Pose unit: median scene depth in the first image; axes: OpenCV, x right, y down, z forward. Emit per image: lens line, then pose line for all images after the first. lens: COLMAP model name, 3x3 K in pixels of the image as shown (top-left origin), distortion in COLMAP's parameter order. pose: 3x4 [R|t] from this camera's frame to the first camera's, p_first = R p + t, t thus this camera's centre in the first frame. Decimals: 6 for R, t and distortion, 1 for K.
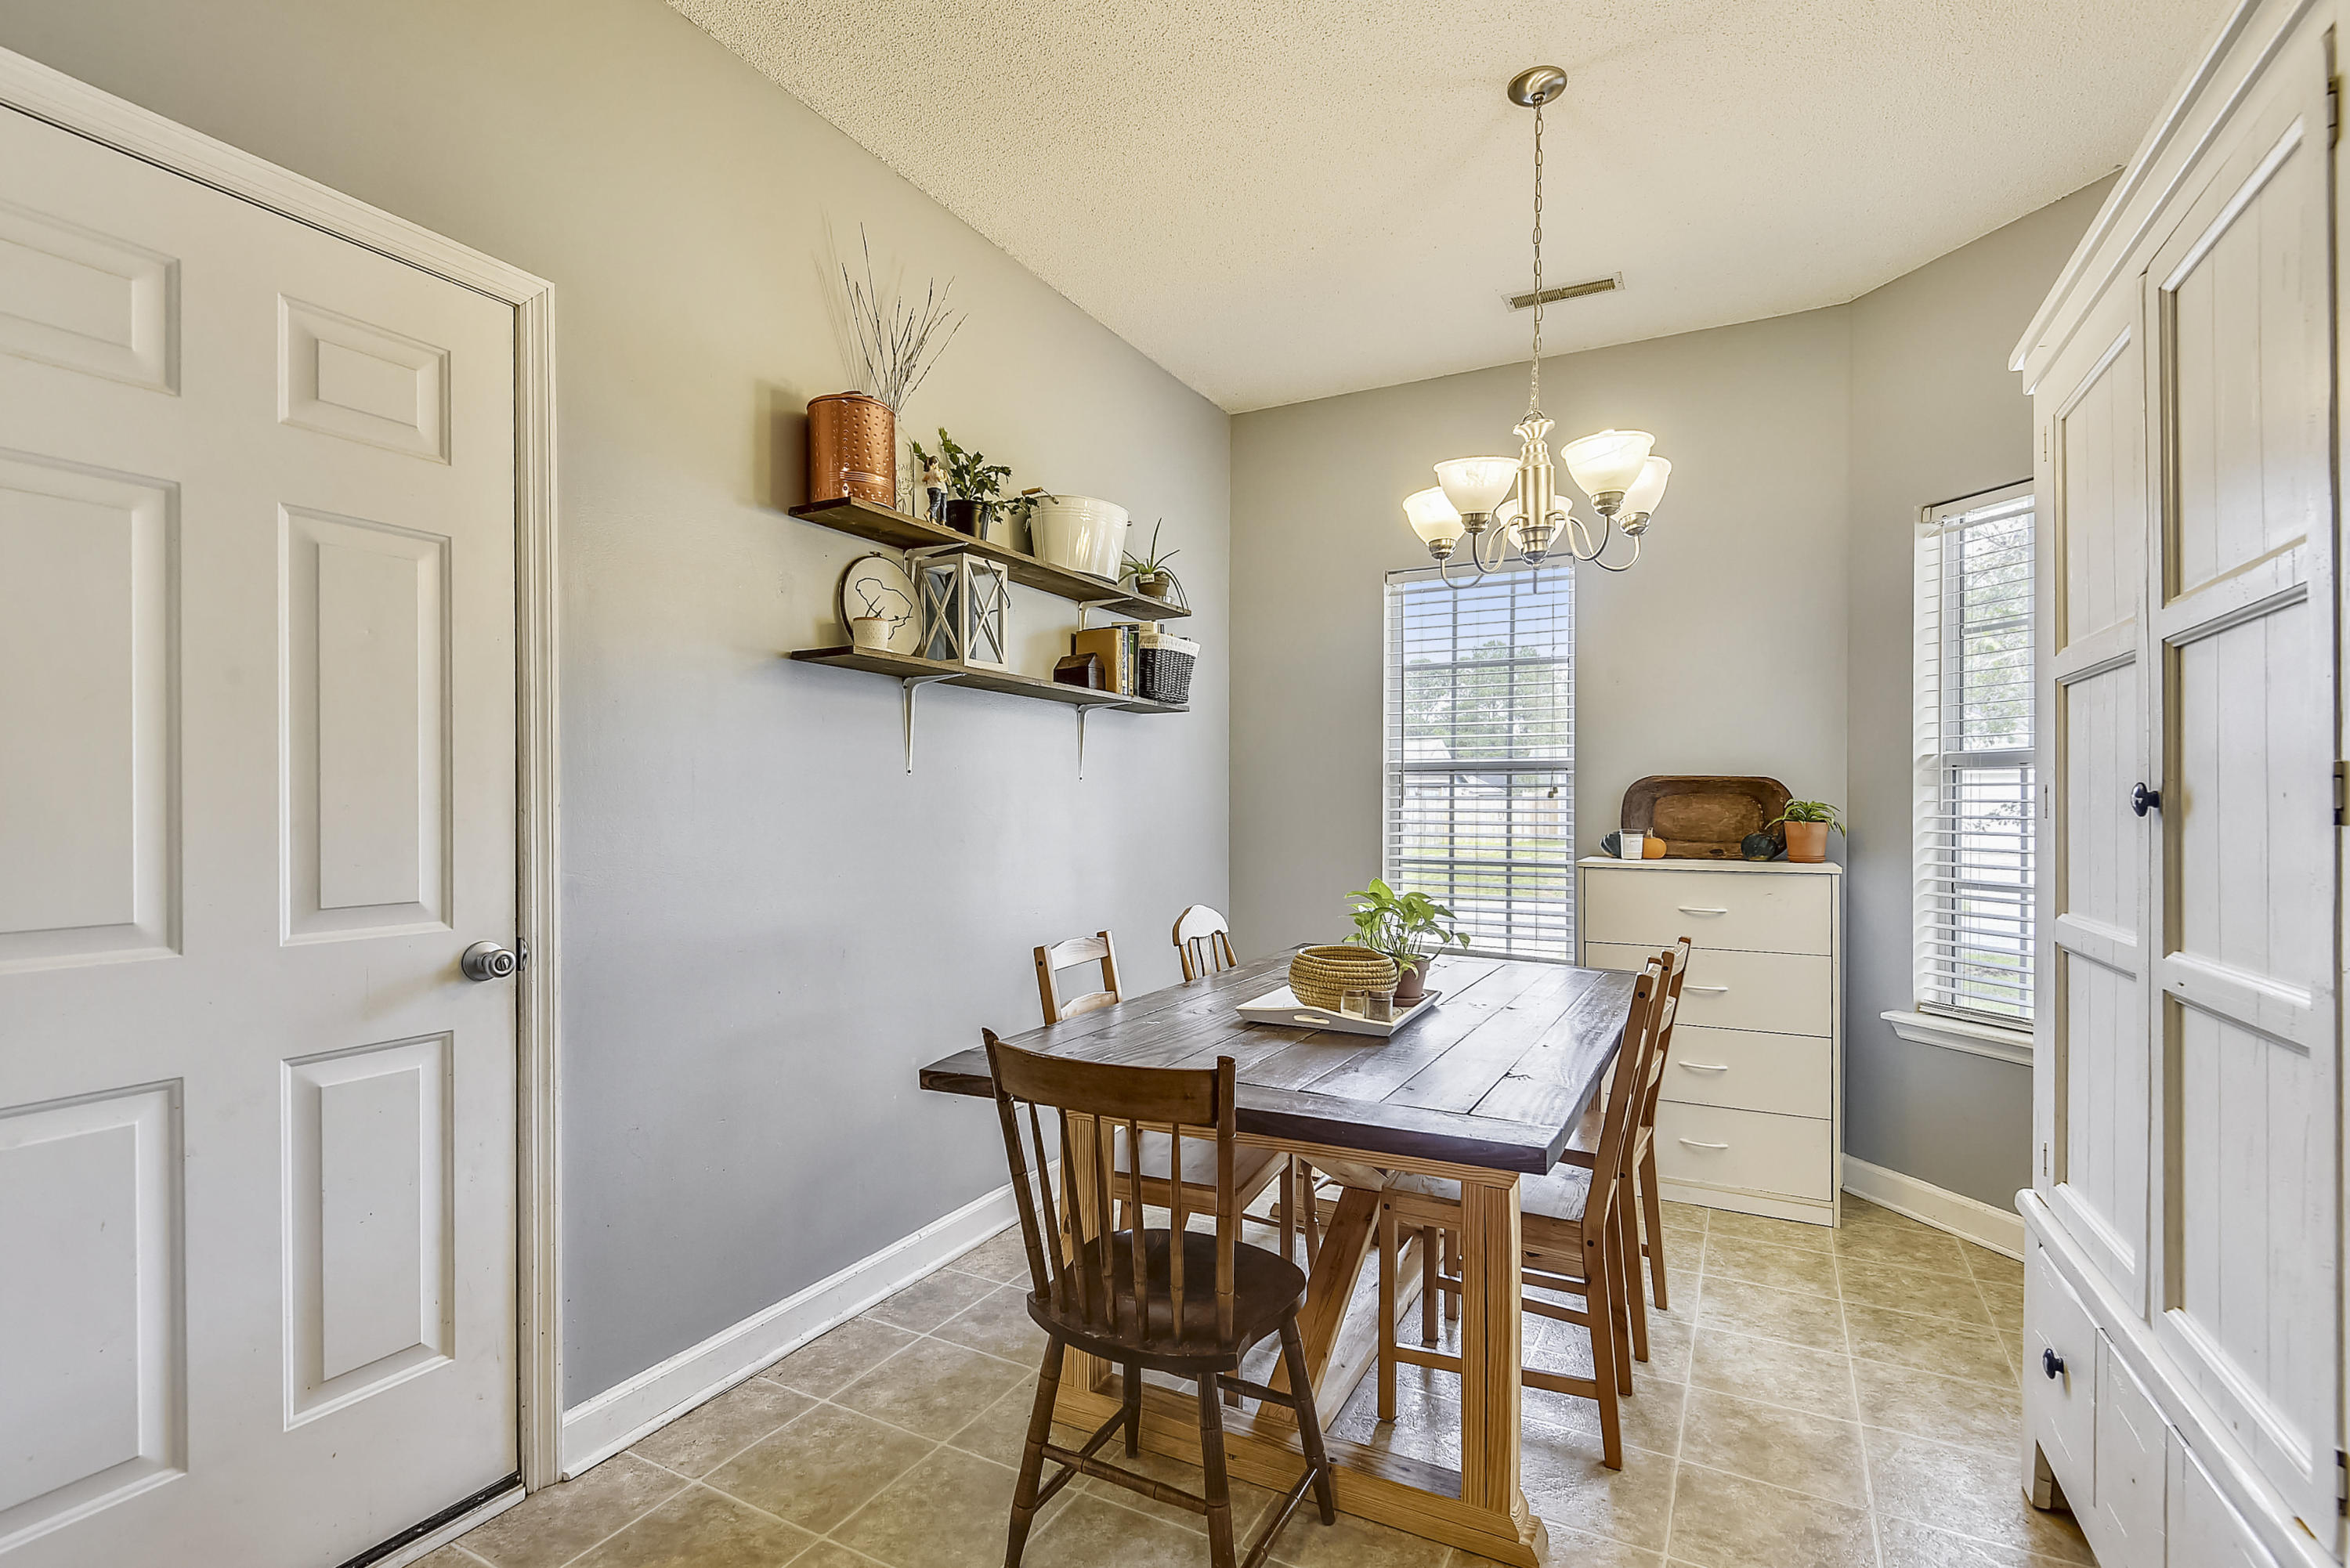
lens RADIAL K [[1076.2, 0, 1217.5], [0, 1076.2, 810.5], [0, 0, 1]] dist [0.012432, -0.014030]
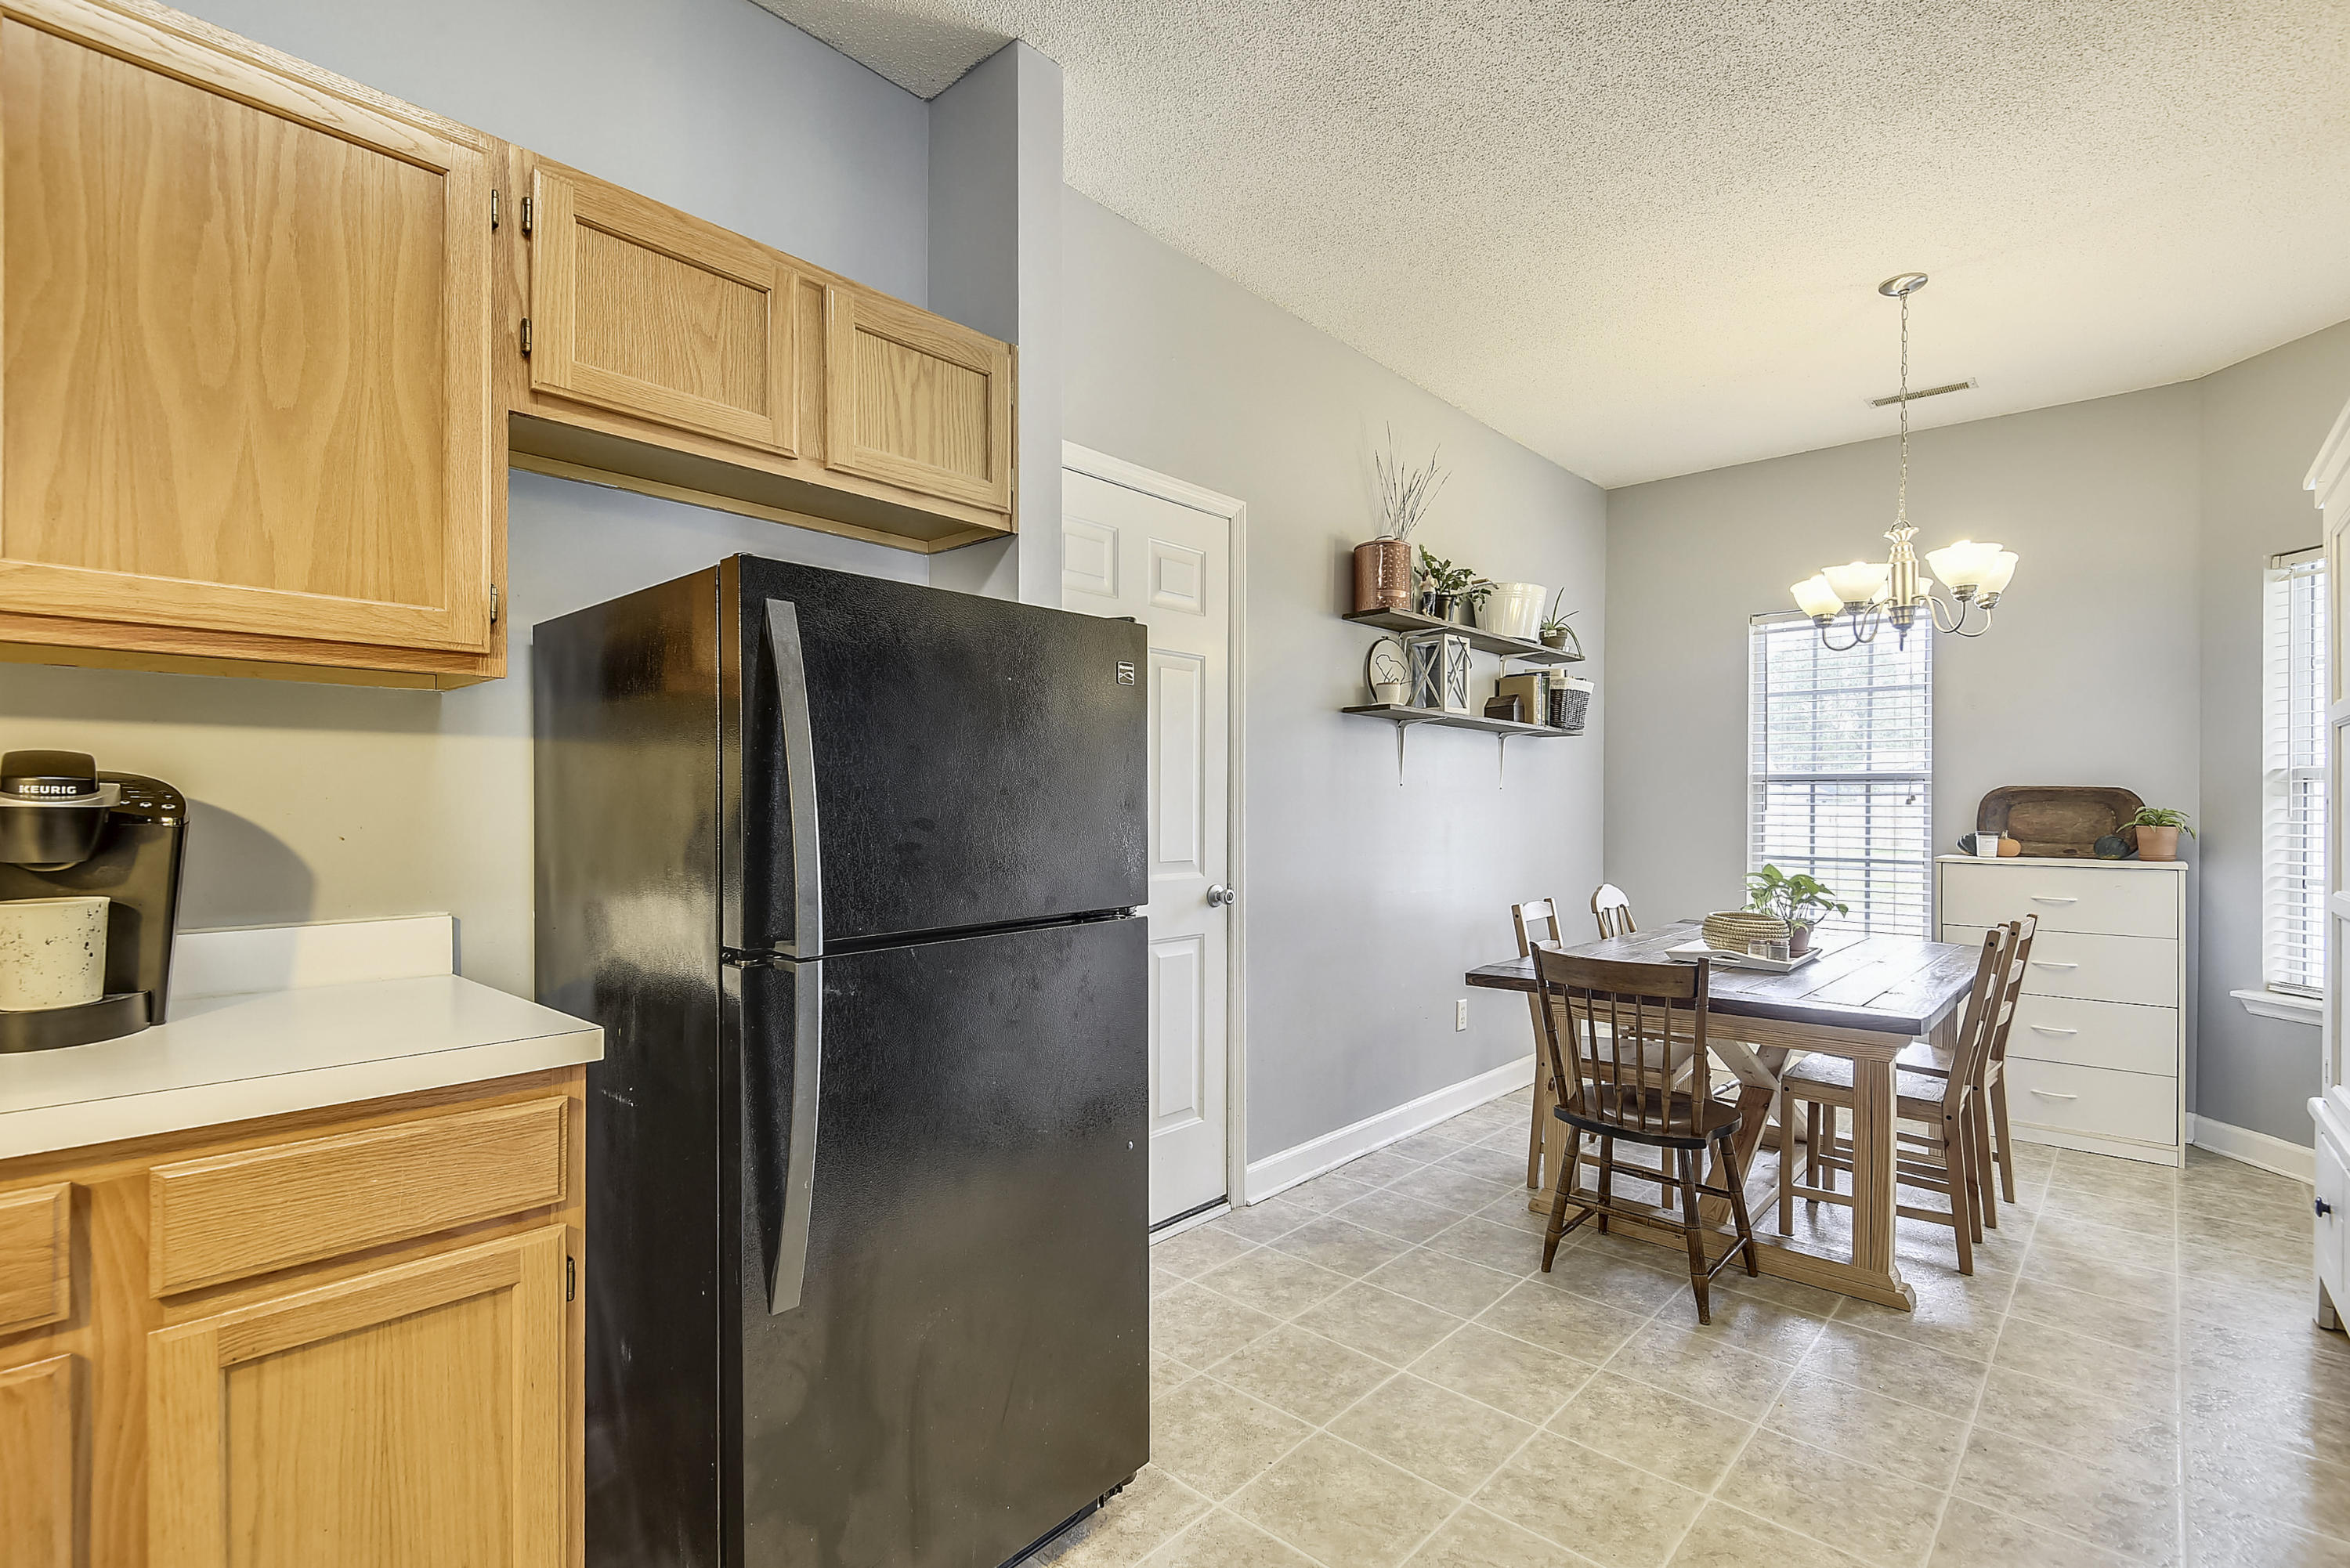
lens RADIAL K [[1076.2, 0, 1180.9], [0, 1076.2, 804.0], [0, 0, 1]] dist [0.012432, -0.014030]
pose [[0.961511, 0.004875, -0.274723, -0.198983], [-0.006839, 0.999957, -0.006191, 0.000593], [0.274681, 0.007832, 0.961504, -0.540692]]
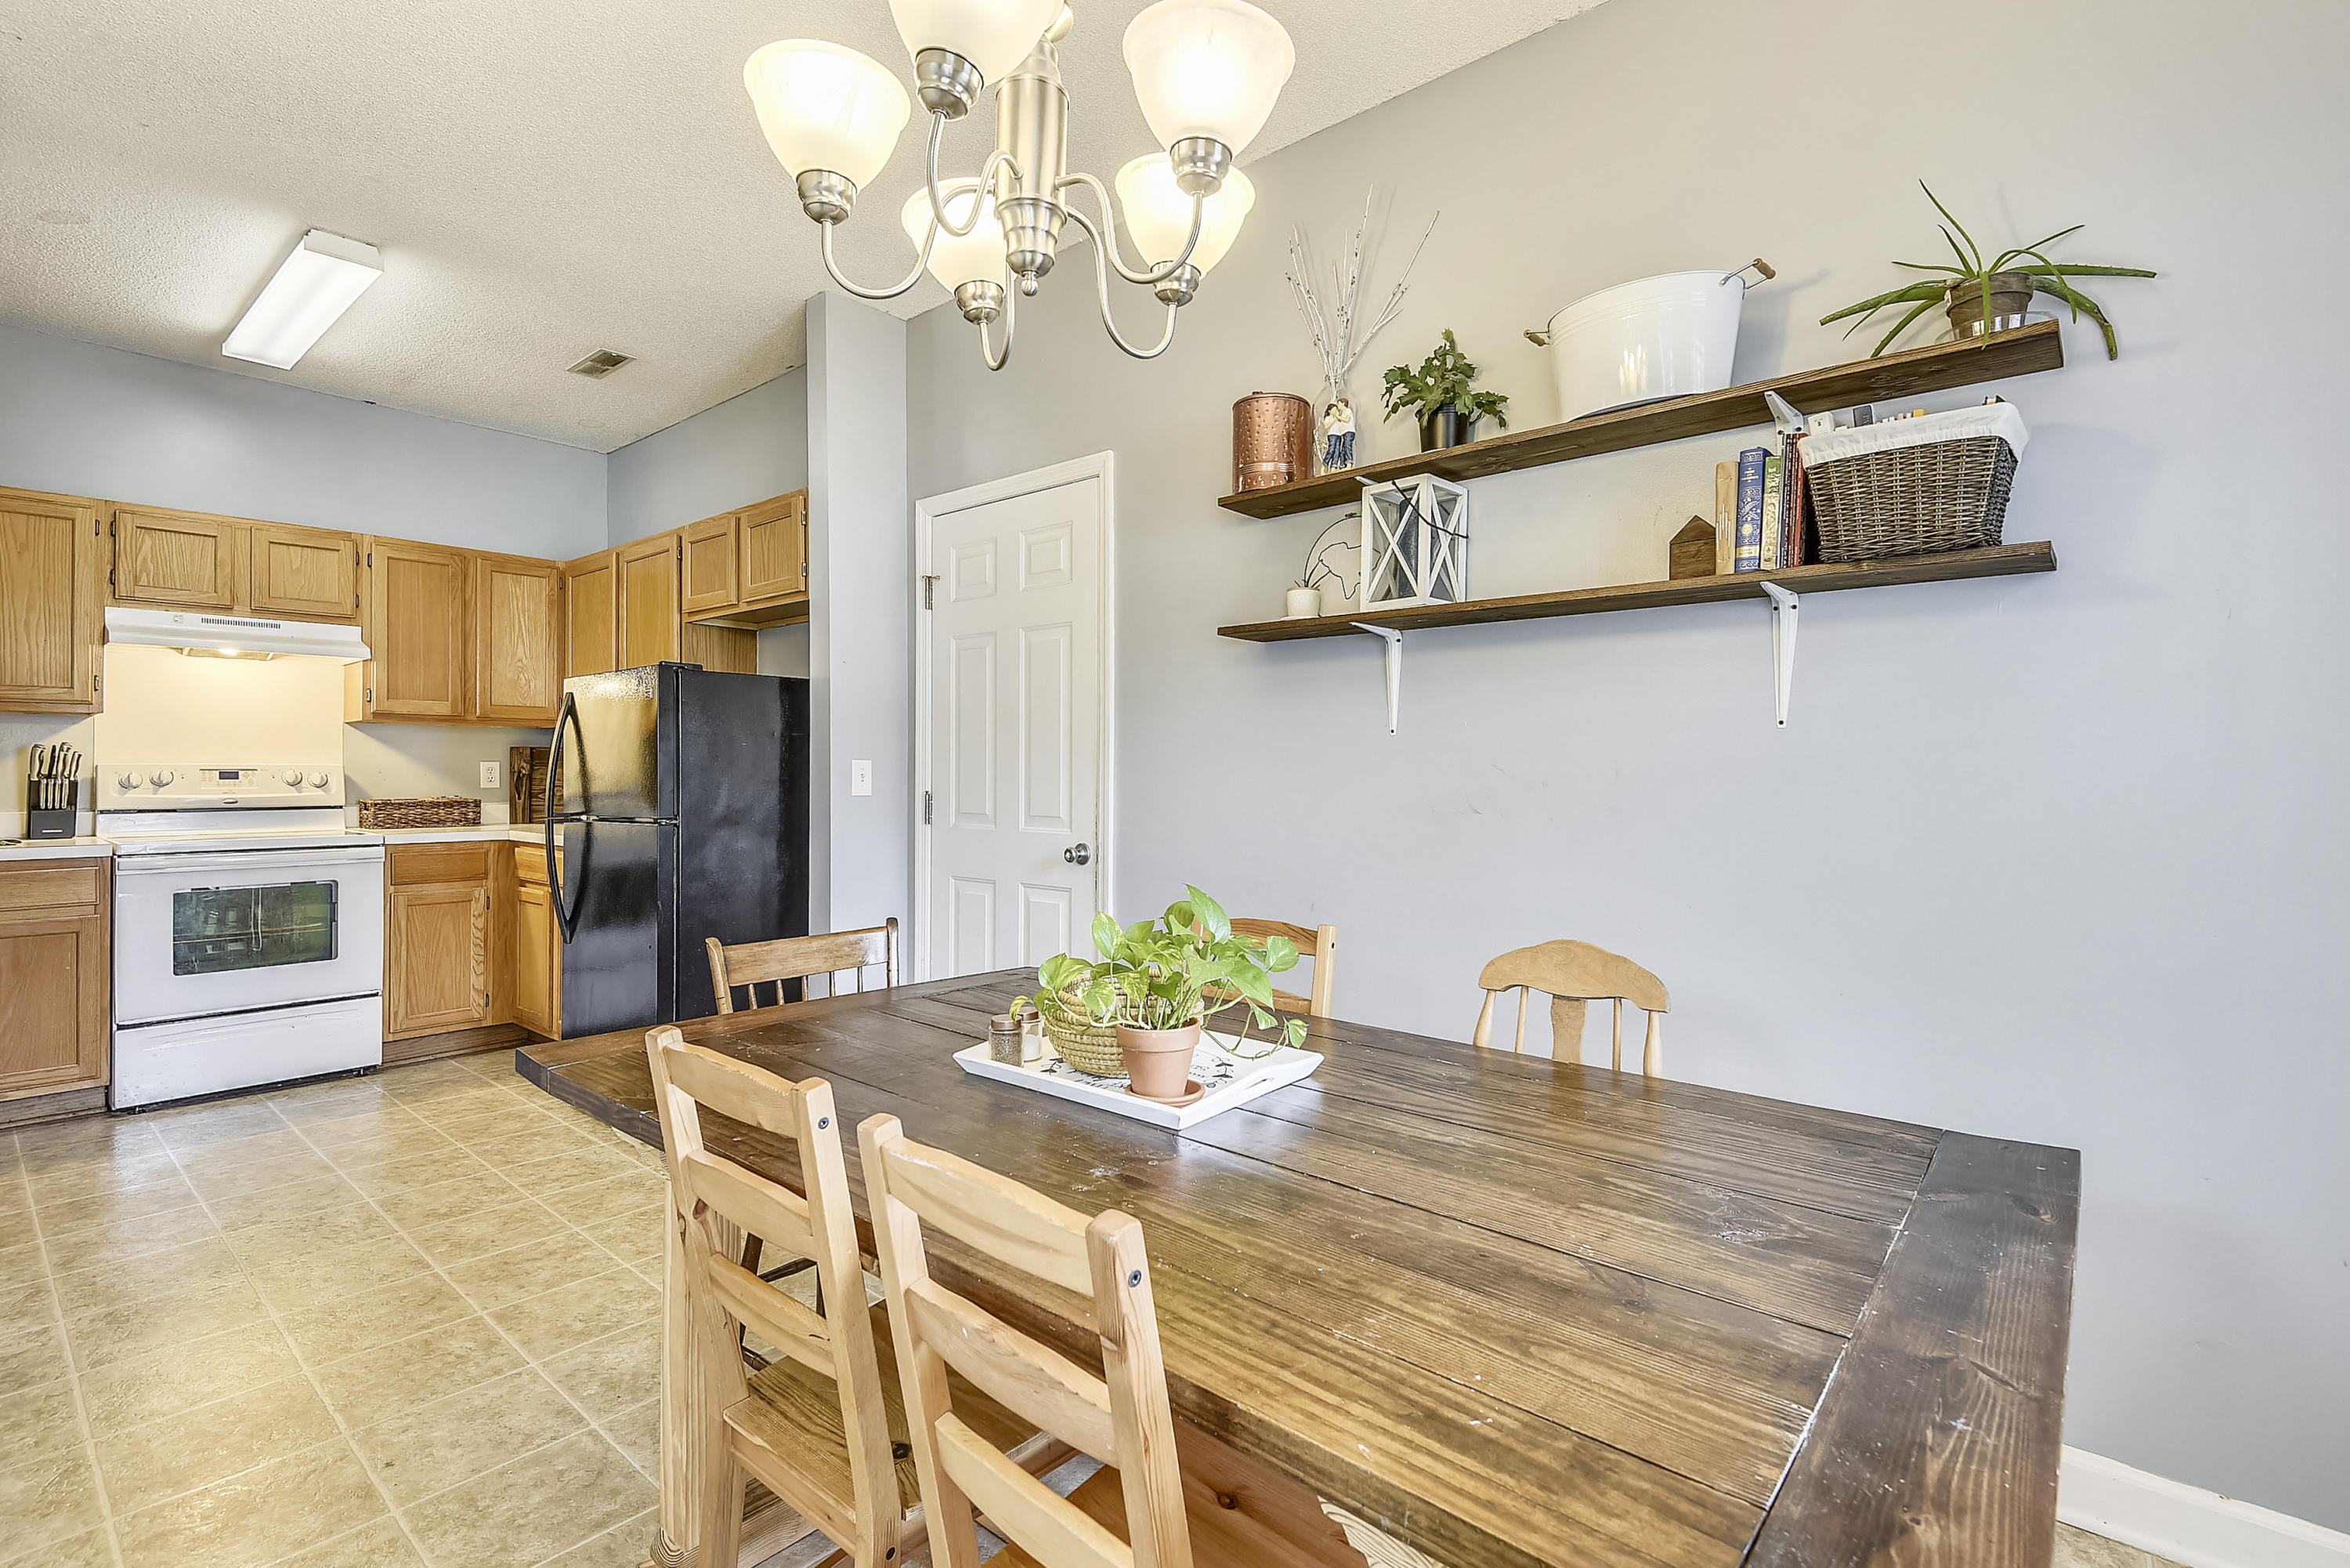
lens RADIAL K [[1076.2, 0, 1186.0], [0, 1076.2, 762.7], [0, 0, 1]] dist [0.012432, -0.014030]
pose [[-0.226809, -0.005153, -0.973926, 0.753732], [-0.008105, 0.999961, -0.003403, -0.004325], [0.973906, 0.007122, -0.226842, 1.183946]]
